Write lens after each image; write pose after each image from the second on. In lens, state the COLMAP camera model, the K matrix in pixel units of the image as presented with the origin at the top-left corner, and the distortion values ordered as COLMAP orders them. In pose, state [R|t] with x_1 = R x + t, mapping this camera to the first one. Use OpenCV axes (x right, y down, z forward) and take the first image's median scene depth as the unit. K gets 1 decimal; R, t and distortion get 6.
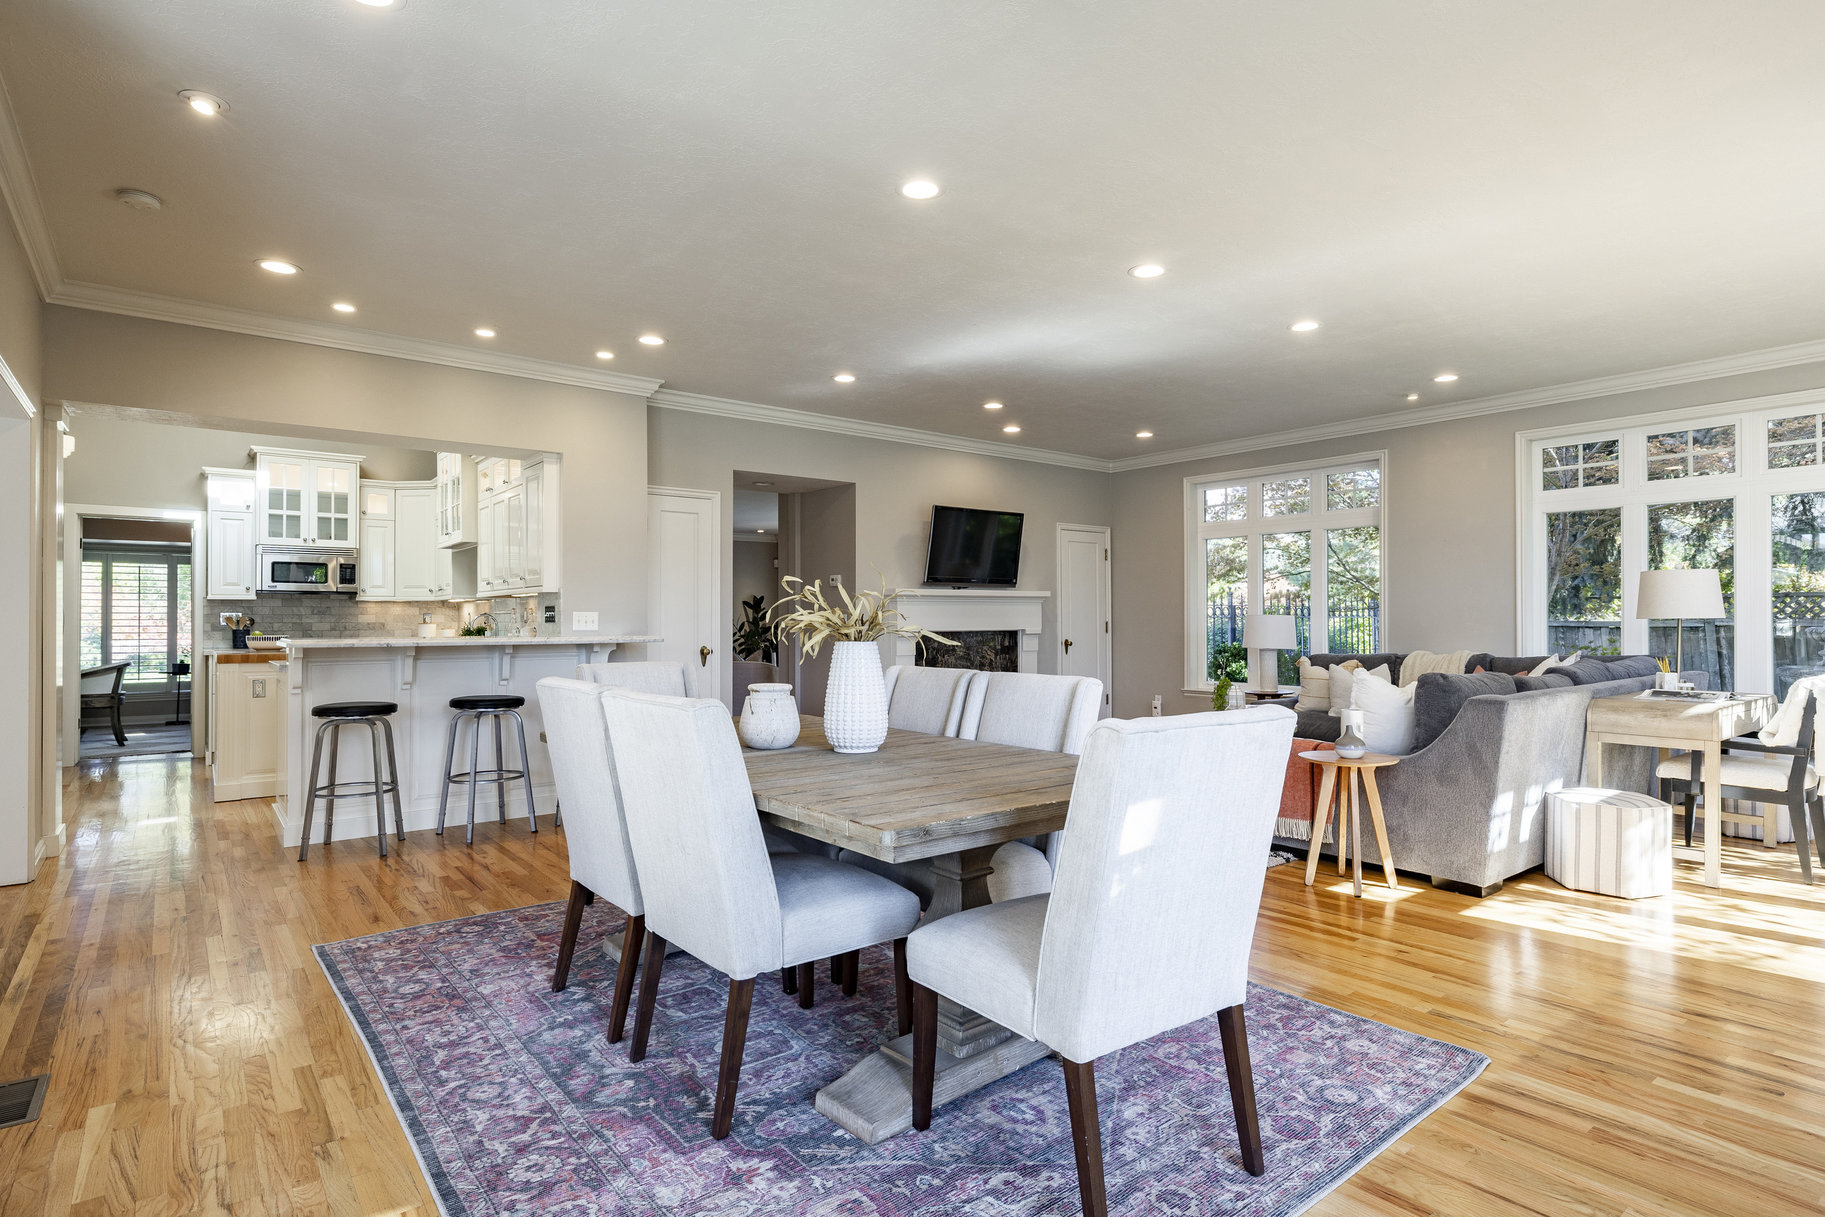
lens RADIAL K [[925.2, 0, 883.7], [0, 925.2, 610.5], [0, 0, 1]] dist [0.001085, -0.001588]
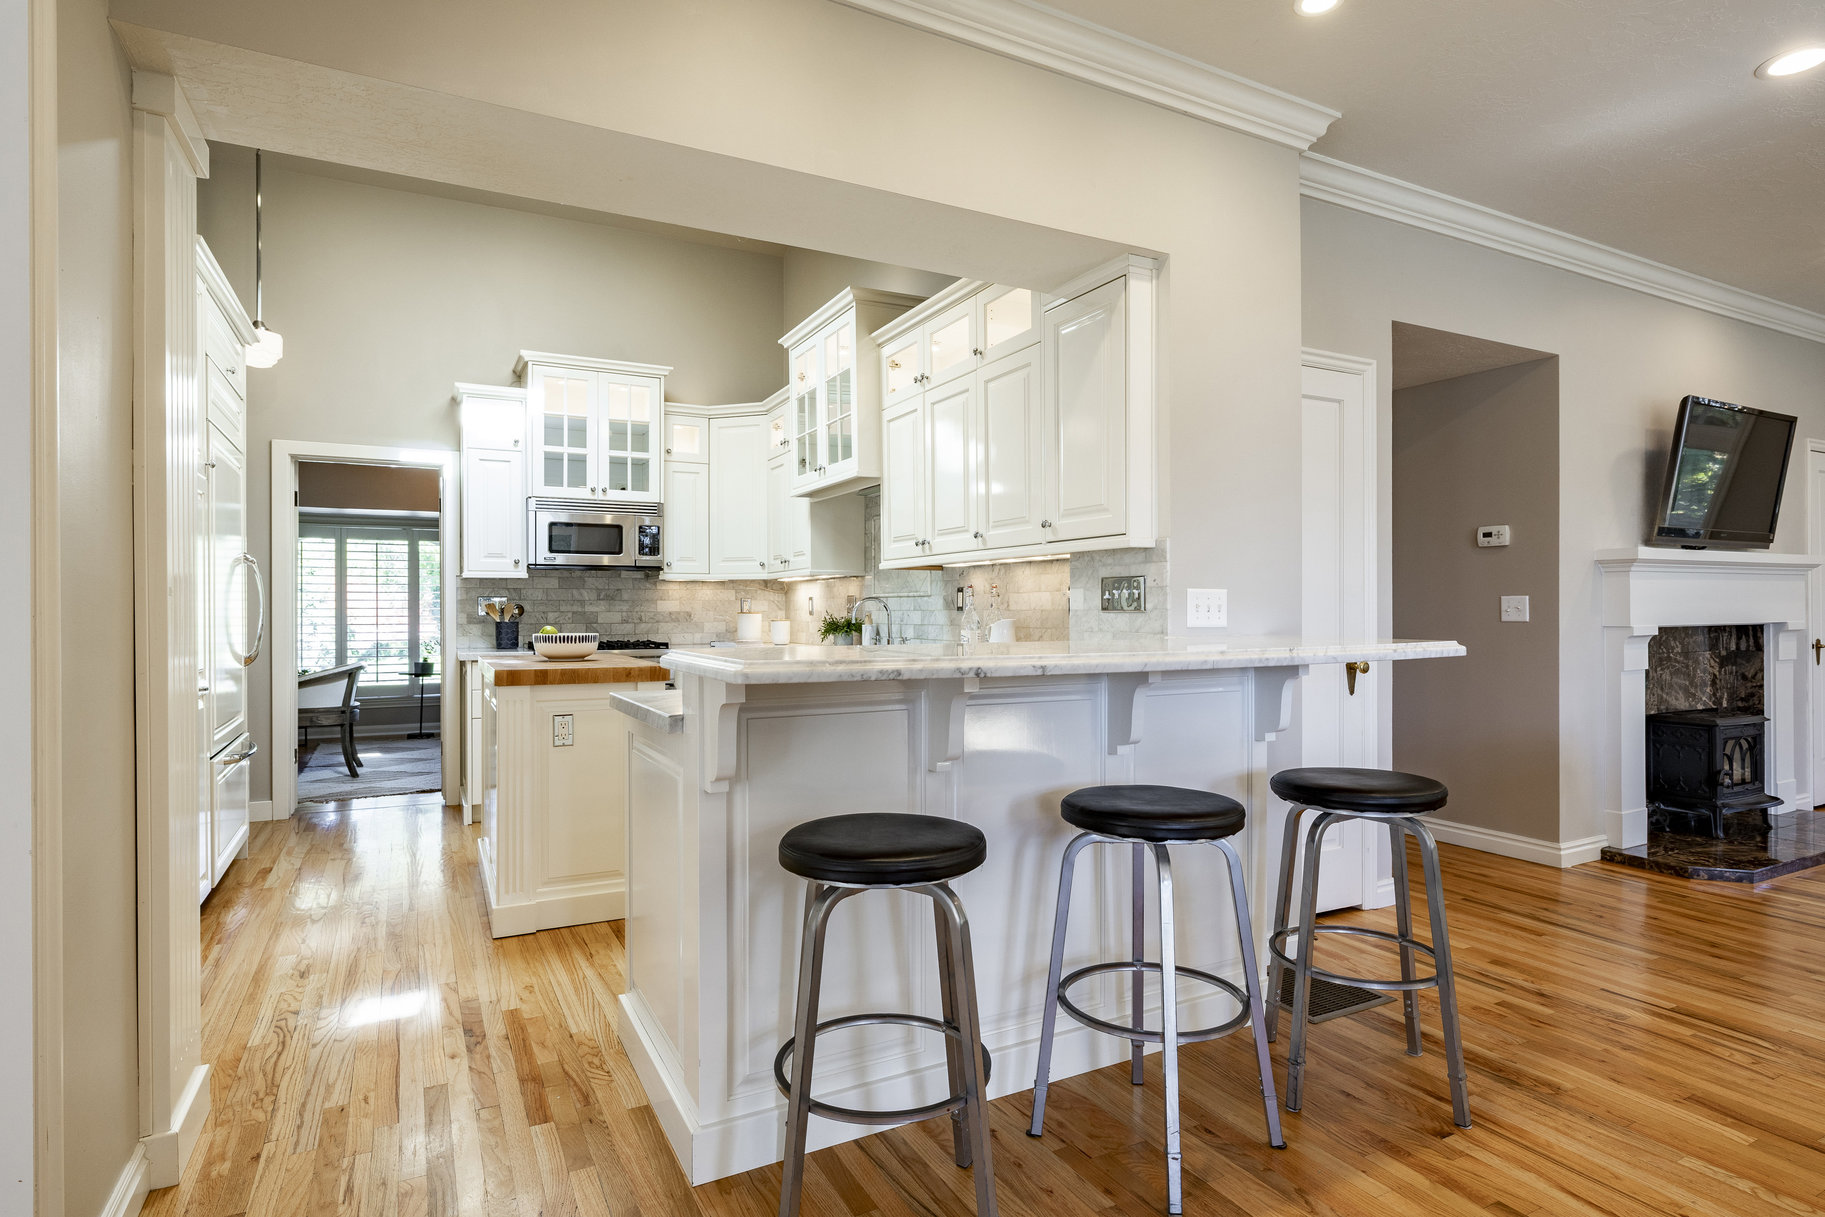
lens RADIAL K [[925.2, 0, 938.4], [0, 925.2, 607.1], [0, 0, 1]] dist [0.001085, -0.001588]
pose [[0.990728, -0.001357, -0.135855, -0.322188], [0.002399, 0.999969, 0.007505, 0.006097], [0.135841, -0.007761, 0.990700, 0.410961]]
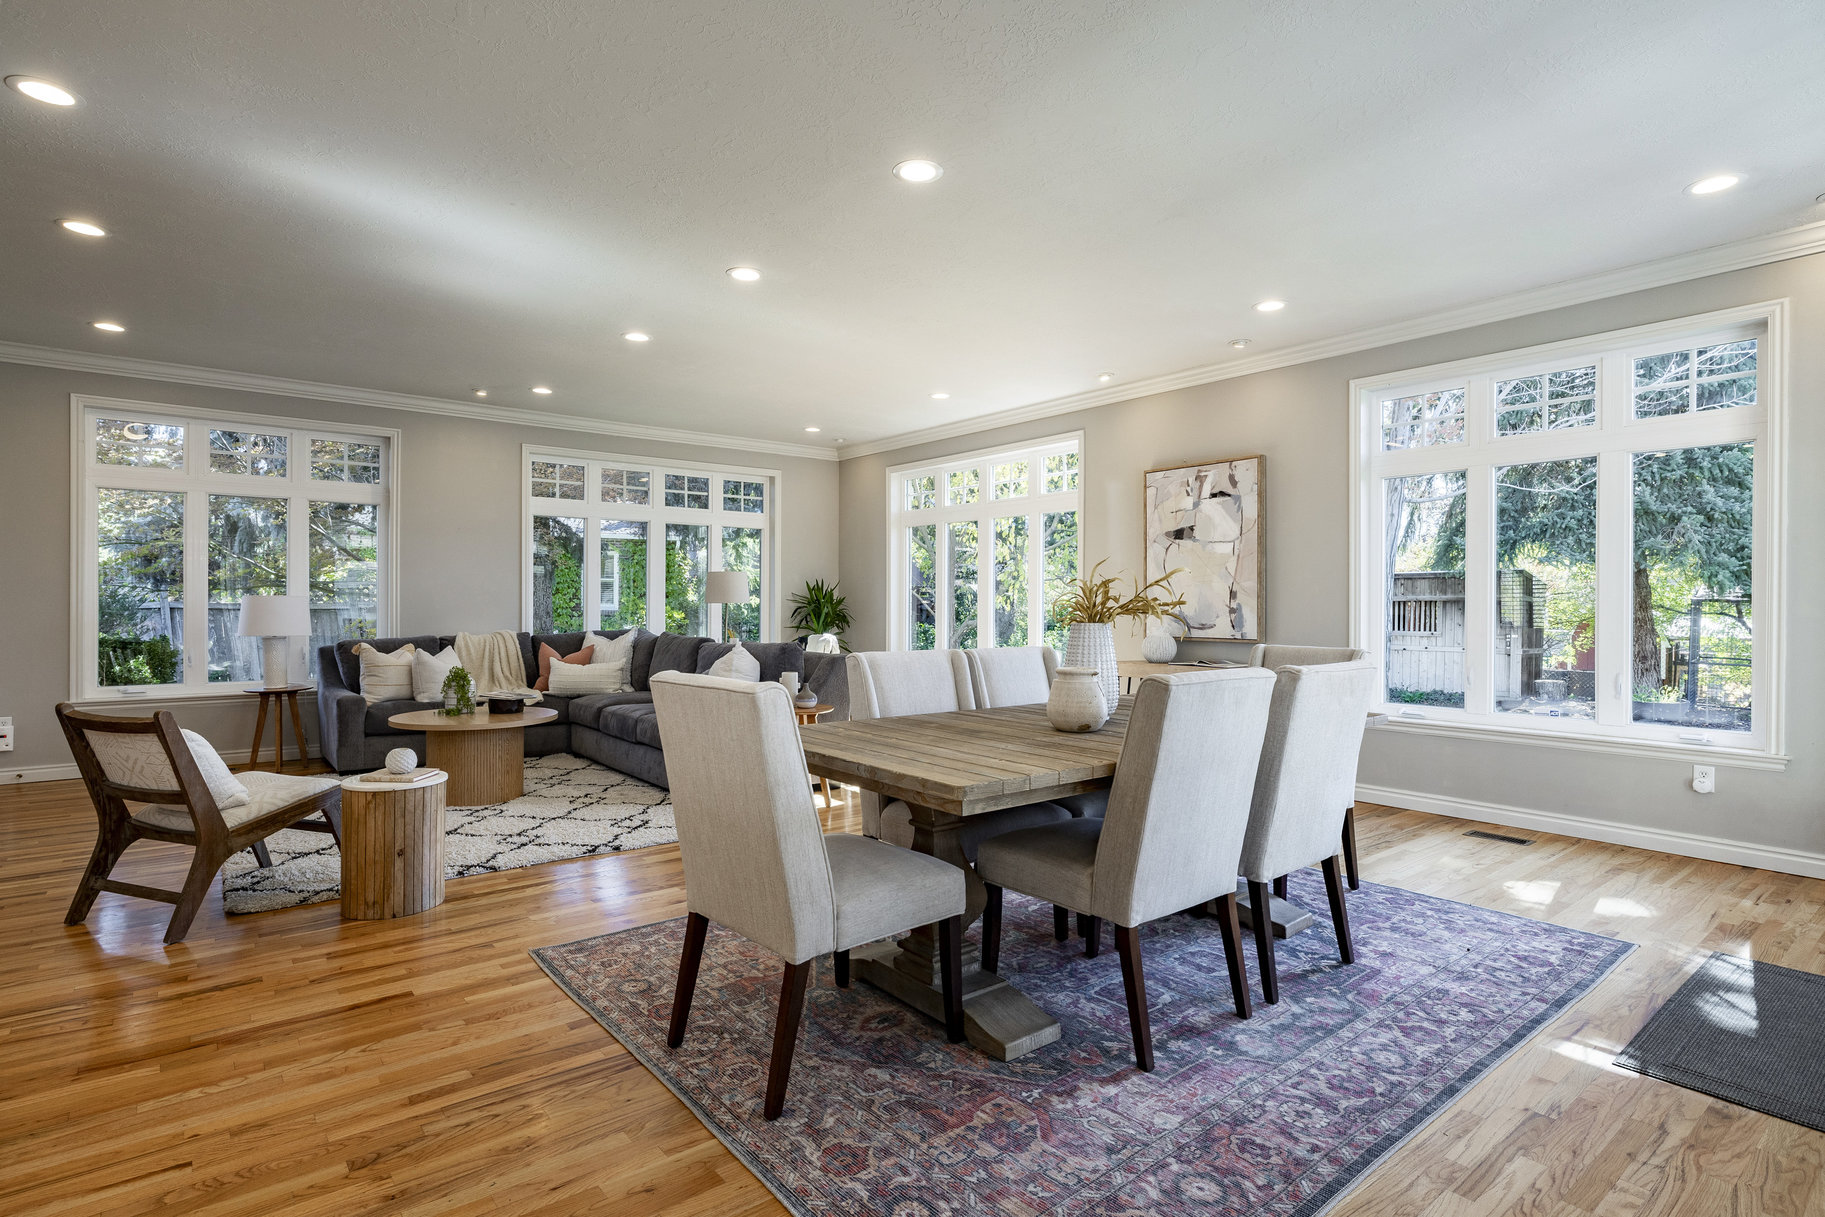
lens RADIAL K [[925.2, 0, 907.3], [0, 925.2, 606.6], [0, 0, 1]] dist [0.001085, -0.001588]
pose [[-0.022367, -0.000375, 0.999750, -0.452466], [-0.014774, 0.999891, 0.000045, 0.007012], [-0.999641, -0.014770, -0.022370, 0.487472]]
